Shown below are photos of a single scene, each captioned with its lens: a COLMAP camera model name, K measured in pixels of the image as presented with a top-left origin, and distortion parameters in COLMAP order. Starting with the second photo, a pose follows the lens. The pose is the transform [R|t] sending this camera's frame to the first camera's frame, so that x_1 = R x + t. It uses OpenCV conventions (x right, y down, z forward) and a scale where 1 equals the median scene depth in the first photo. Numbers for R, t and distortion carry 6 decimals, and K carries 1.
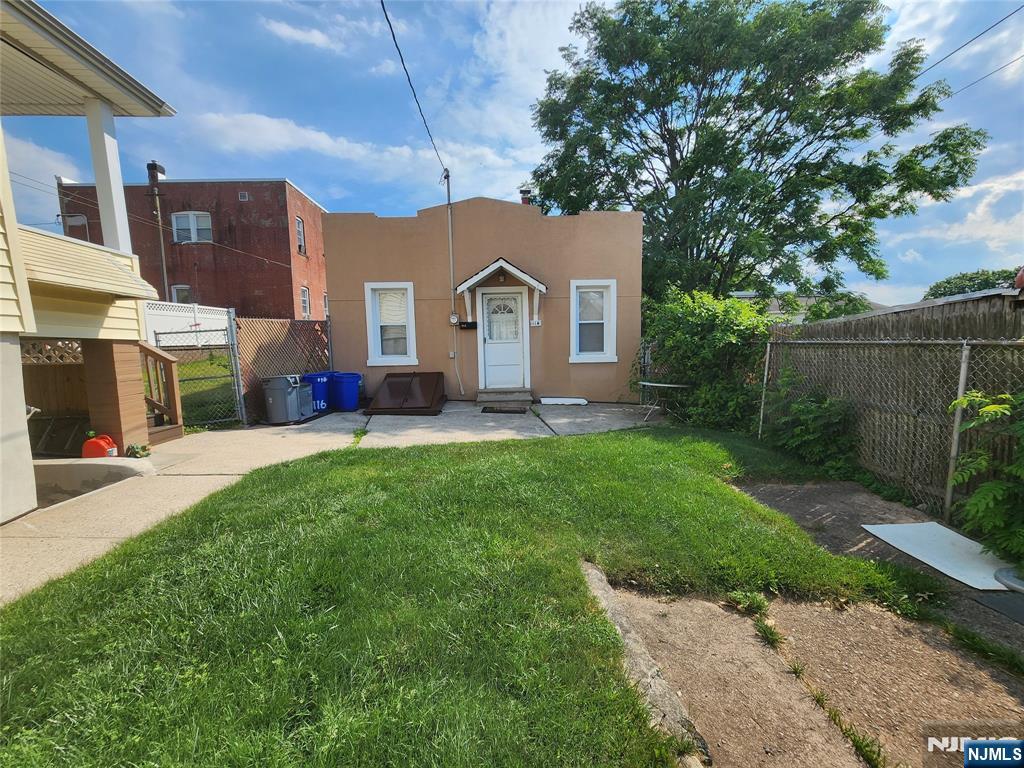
lens RADIAL K [[423.1, 0, 511.1], [0, 423.1, 385.4], [0, 0, 1]] dist [0.000090, -0.000014]
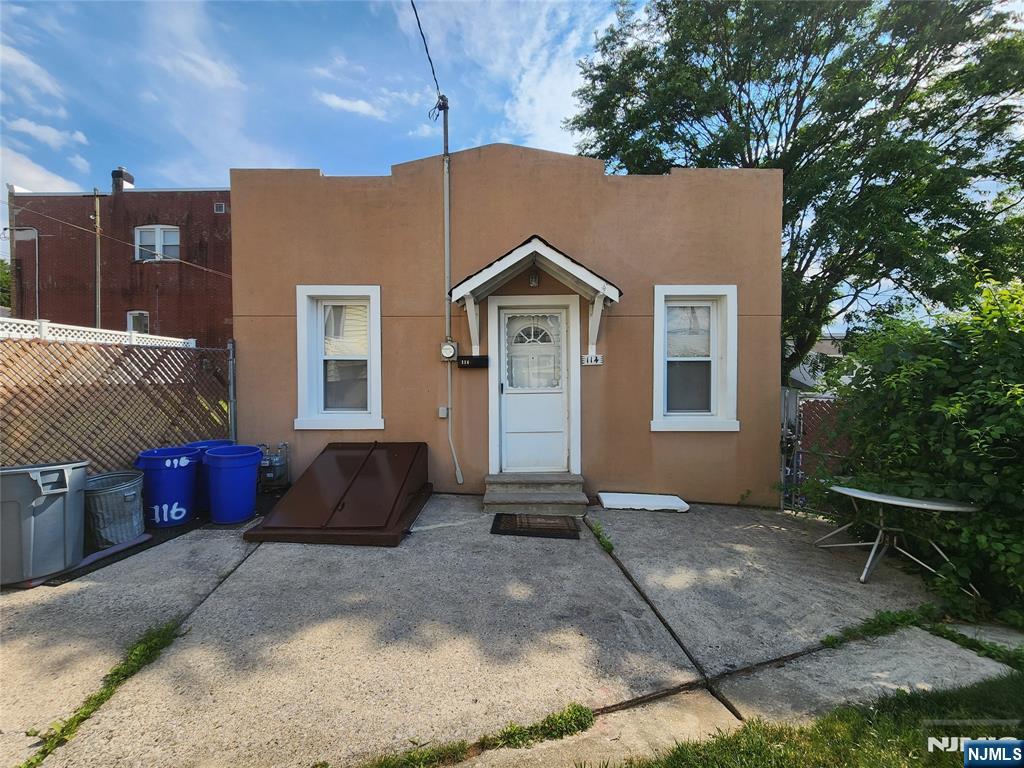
lens RADIAL K [[423.1, 0, 511.1], [0, 423.1, 385.4], [0, 0, 1]] dist [0.000090, -0.000014]
pose [[0.998319, 0.019042, -0.054737, -0.018011], [-0.024626, 0.994353, -0.103230, -0.051139], [0.052462, 0.104405, 0.993150, 0.431022]]
